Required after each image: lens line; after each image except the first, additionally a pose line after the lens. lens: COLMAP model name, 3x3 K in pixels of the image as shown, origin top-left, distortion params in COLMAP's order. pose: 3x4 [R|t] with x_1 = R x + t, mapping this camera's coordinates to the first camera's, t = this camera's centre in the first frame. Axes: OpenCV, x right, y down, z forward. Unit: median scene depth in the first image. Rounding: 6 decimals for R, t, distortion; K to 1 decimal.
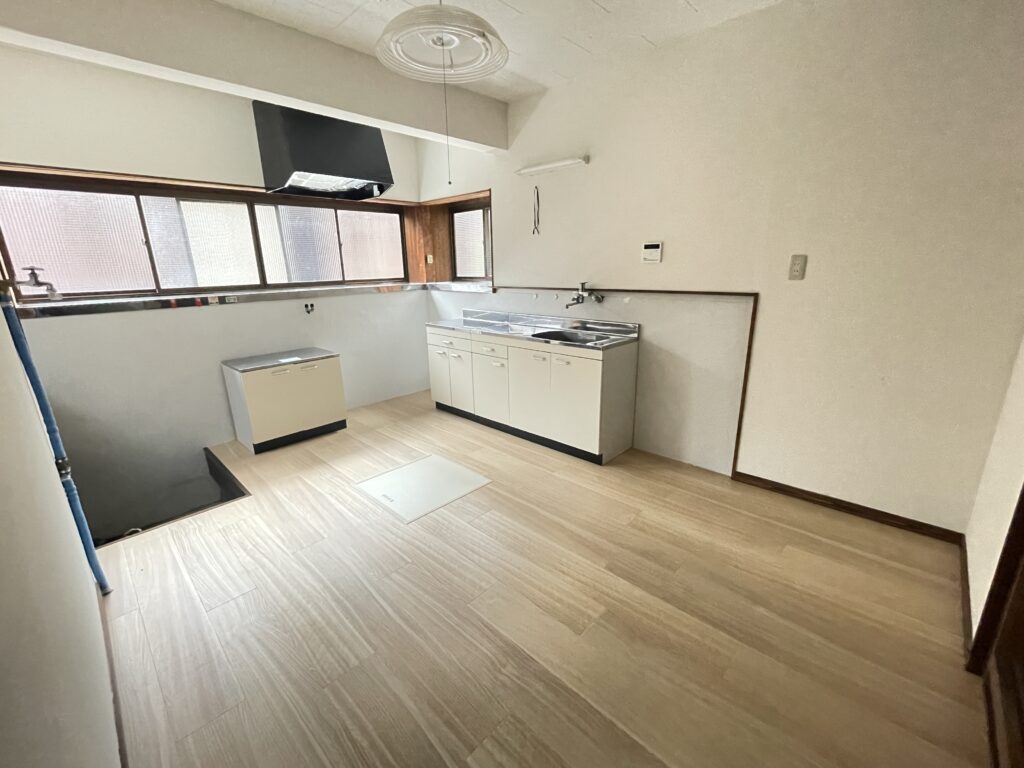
lens RADIAL K [[426.6, 0, 508.2], [0, 426.6, 382.2], [0, 0, 1]] dist [-0.011096, -0.000095]
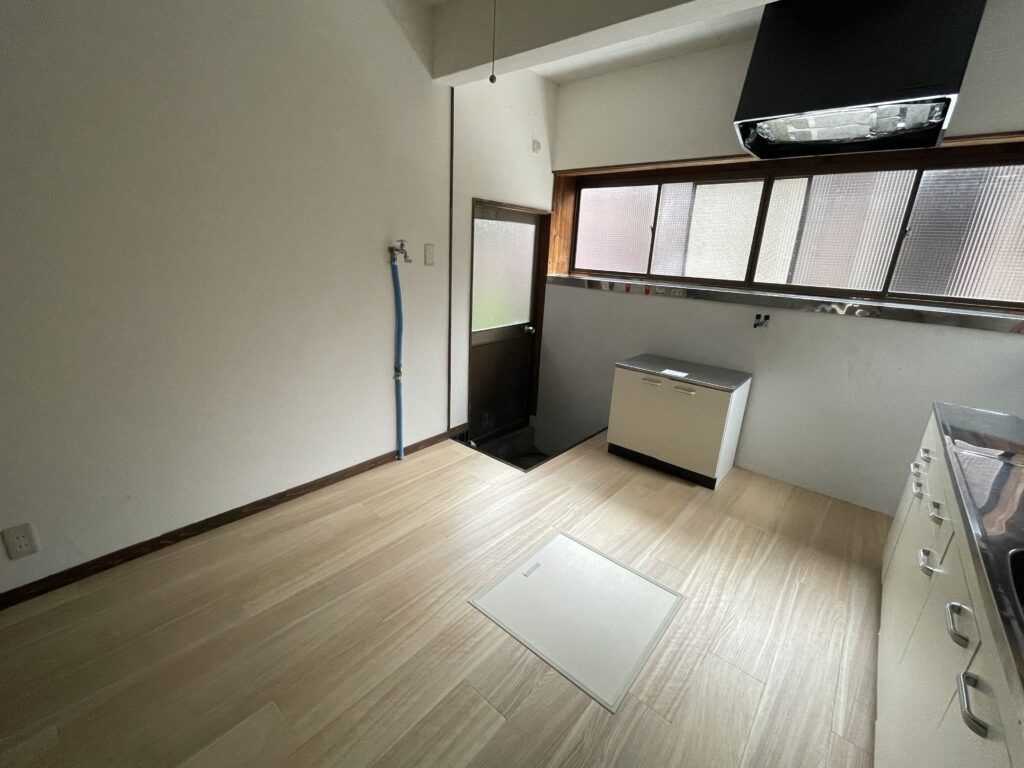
lens RADIAL K [[426.6, 0, 511.5], [0, 426.6, 385.7], [0, 0, 1]] dist [-0.011096, -0.000095]
pose [[0.065920, 0.313802, -0.947197, 0.227102], [-0.319355, 0.905966, 0.277917, -0.150758], [0.945340, 0.284172, 0.159935, 0.569916]]
